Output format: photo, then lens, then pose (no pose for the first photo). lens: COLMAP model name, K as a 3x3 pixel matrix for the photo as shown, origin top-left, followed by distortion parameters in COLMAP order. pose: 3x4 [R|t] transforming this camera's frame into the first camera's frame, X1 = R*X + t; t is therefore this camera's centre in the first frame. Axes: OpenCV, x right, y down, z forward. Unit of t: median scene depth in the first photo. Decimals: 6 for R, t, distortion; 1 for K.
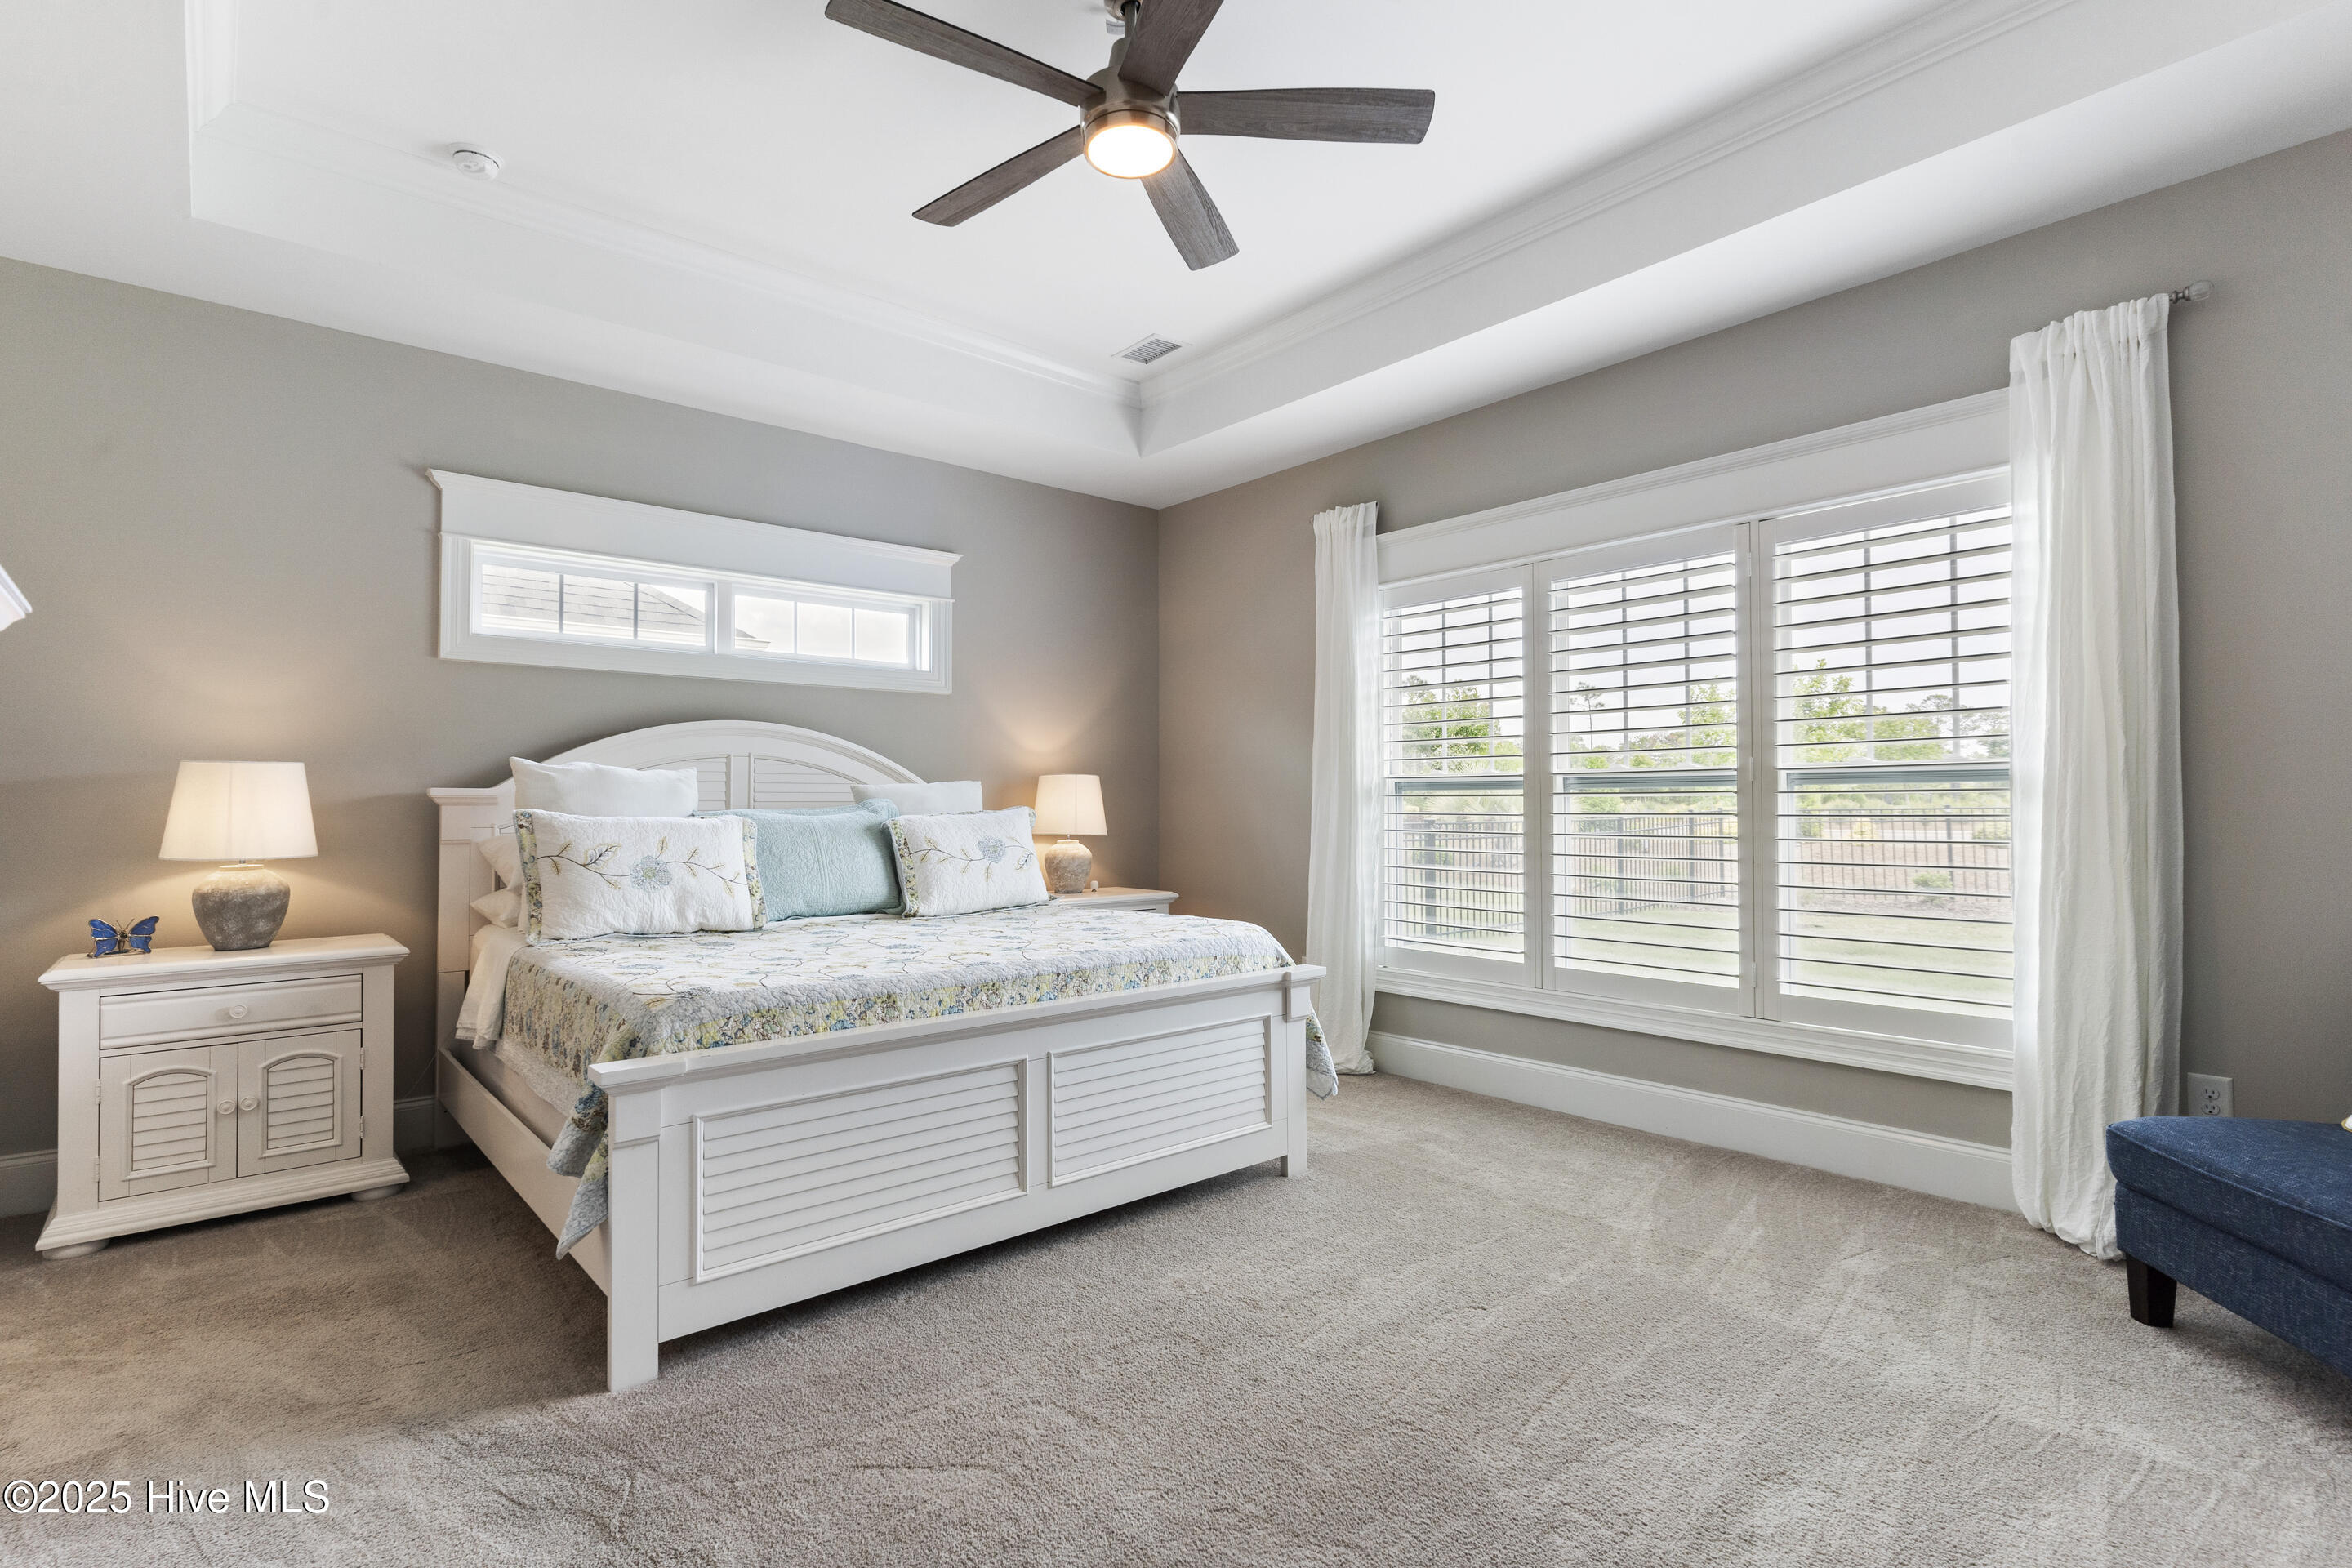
lens RADIAL K [[1118.1, 0, 1163.6], [0, 1118.1, 781.2], [0, 0, 1]] dist [0.000109, 0.000734]
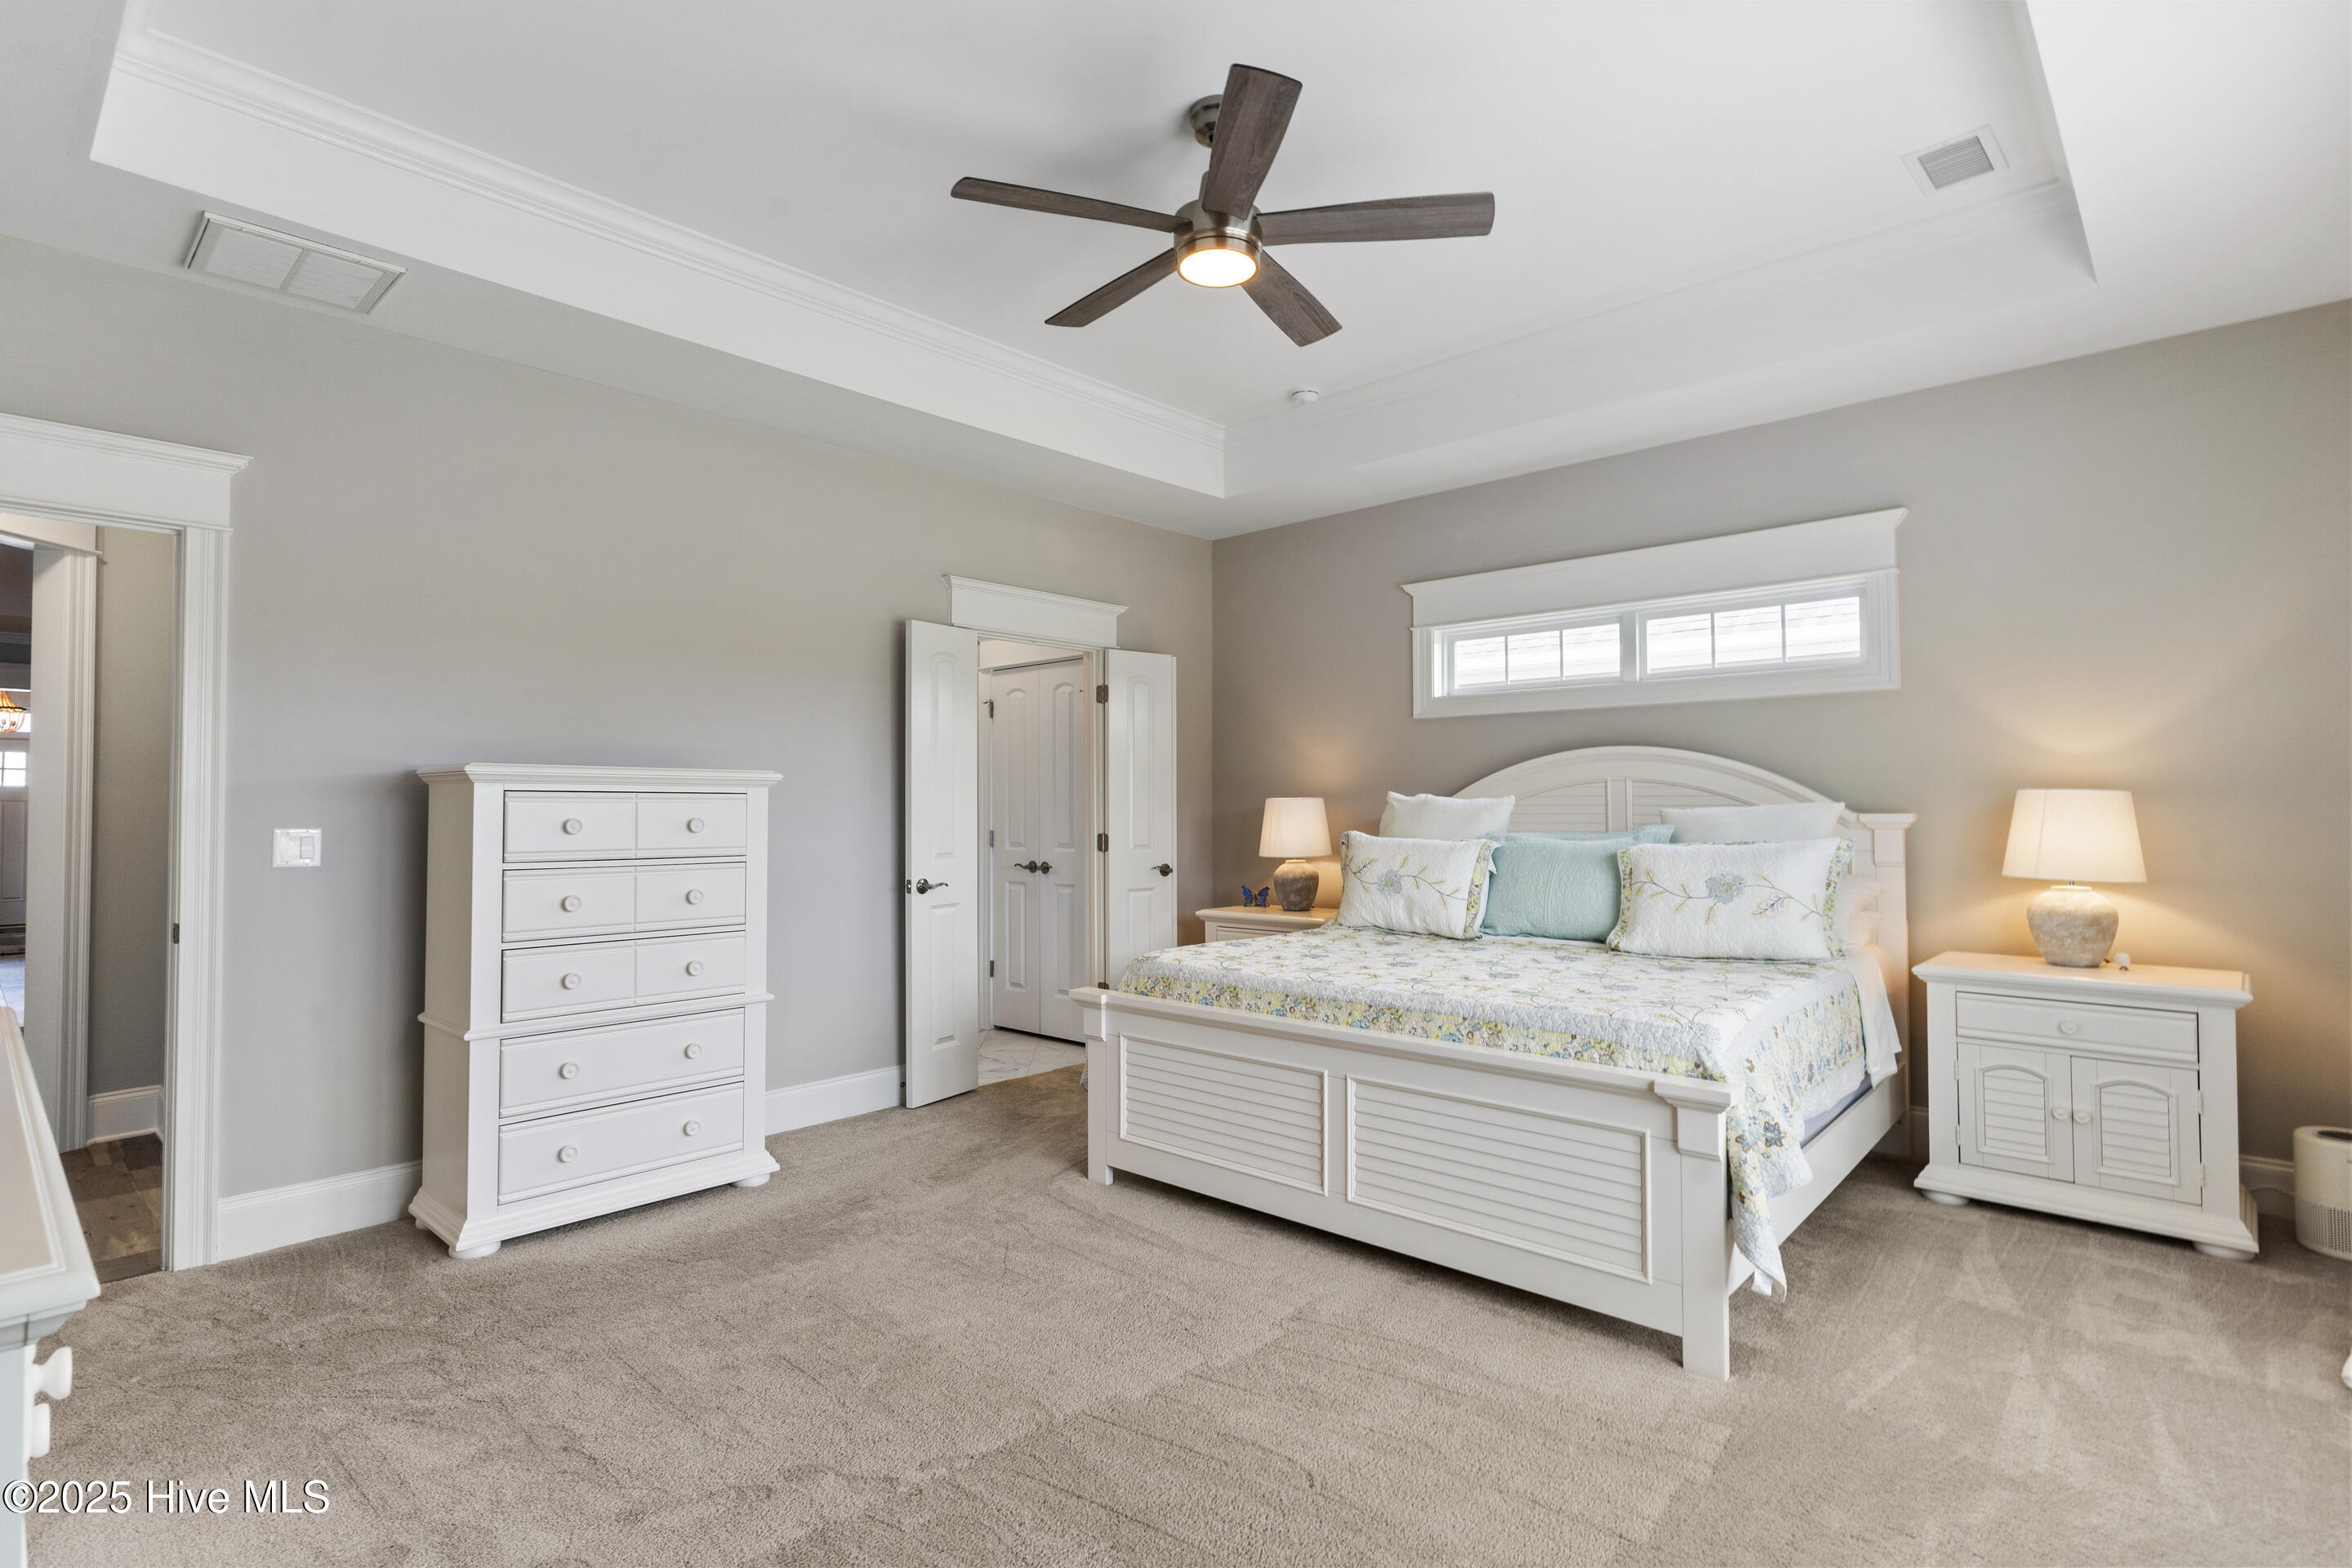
lens RADIAL K [[1130.7, 0, 1272.9], [0, 1130.7, 813.2], [0, 0, 1]] dist [0.000083, 0.000120]
pose [[0.161388, -0.004818, -0.986879, 0.738153], [0.010813, 0.999937, -0.003113, 0.006805], [0.986832, -0.010168, 0.161430, 0.647463]]
